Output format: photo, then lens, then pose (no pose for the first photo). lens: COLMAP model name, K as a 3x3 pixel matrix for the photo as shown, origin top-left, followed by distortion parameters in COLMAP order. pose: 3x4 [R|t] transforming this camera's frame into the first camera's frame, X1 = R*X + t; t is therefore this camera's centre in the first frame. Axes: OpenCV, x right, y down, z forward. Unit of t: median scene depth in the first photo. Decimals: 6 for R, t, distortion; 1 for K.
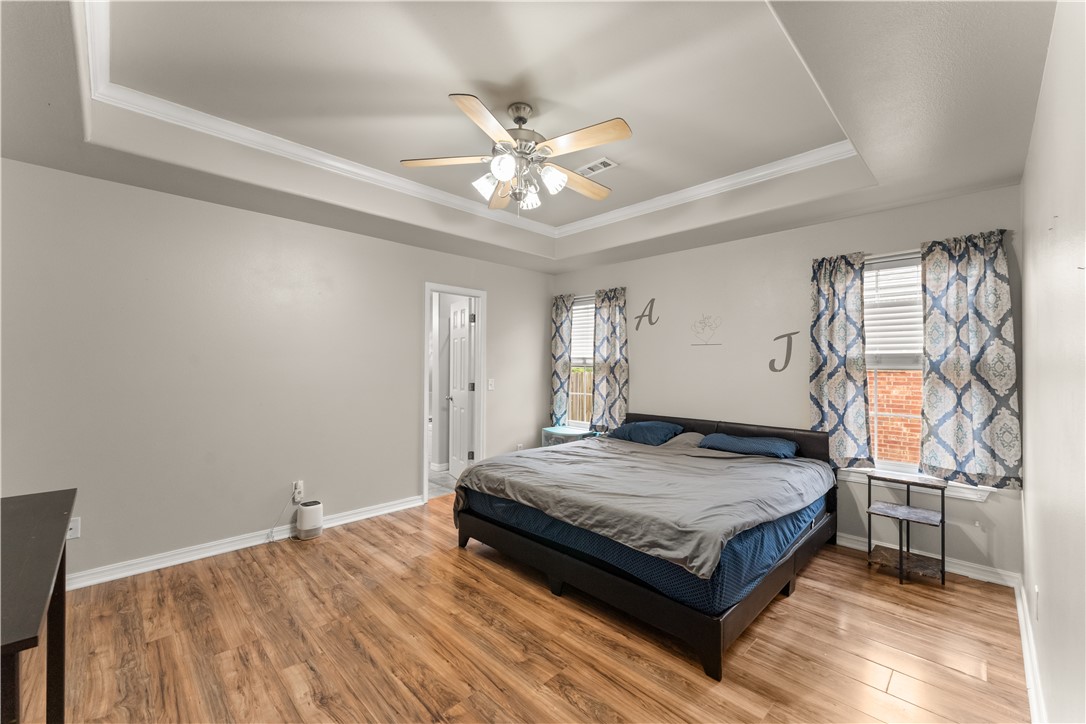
lens RADIAL K [[439.0, 0, 542.9], [0, 439.0, 359.1], [0, 0, 1]] dist [-0.002013, -0.000609]
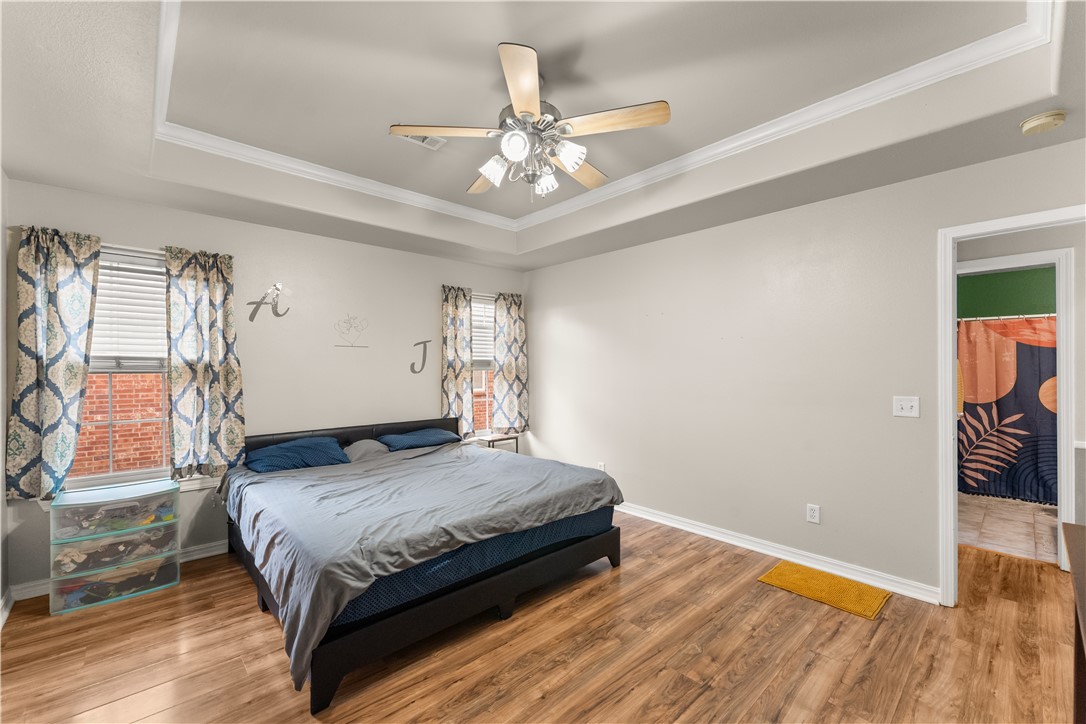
lens RADIAL K [[439.0, 0, 541.0], [0, 439.0, 363.2], [0, 0, 1]] dist [-0.002013, -0.000609]
pose [[0.045489, 0.002539, 0.998962, -0.769552], [-0.009842, 0.999949, -0.002093, 0.001655], [-0.998916, -0.009737, 0.045512, 0.771637]]
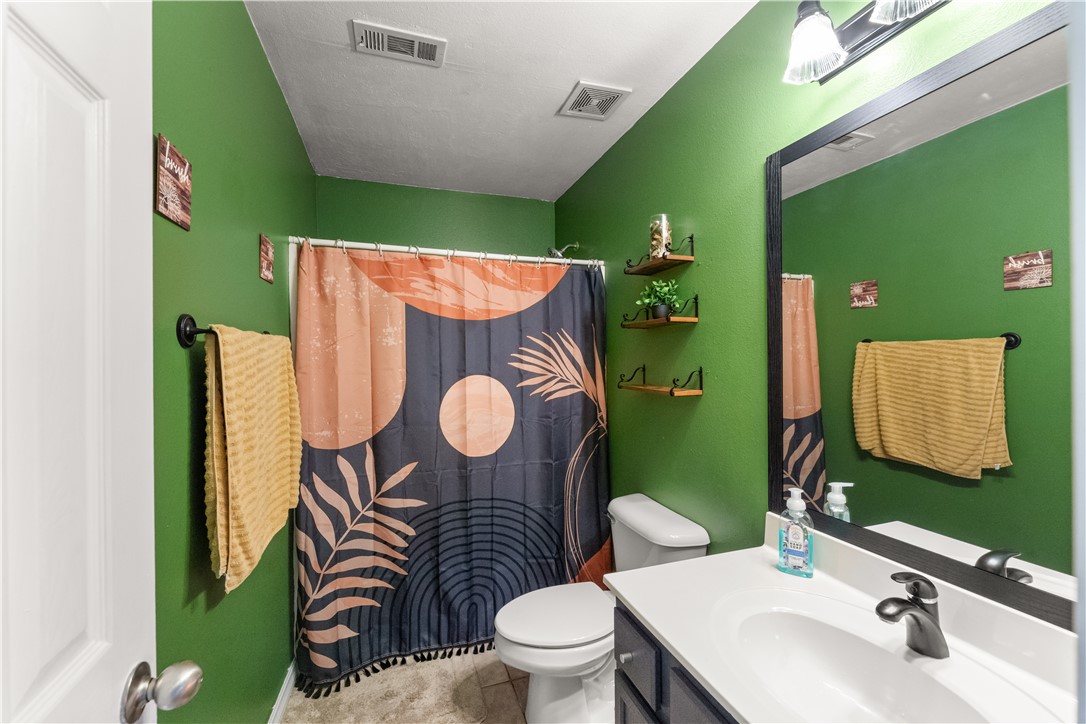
lens RADIAL K [[439.0, 0, 538.9], [0, 439.0, 357.0], [0, 0, 1]] dist [-0.002013, -0.000609]
pose [[-0.898070, 0.003201, 0.439840, -0.442808], [-0.001598, 0.999943, -0.010540, 0.000690], [-0.439849, -0.010168, -0.898014, 0.459288]]
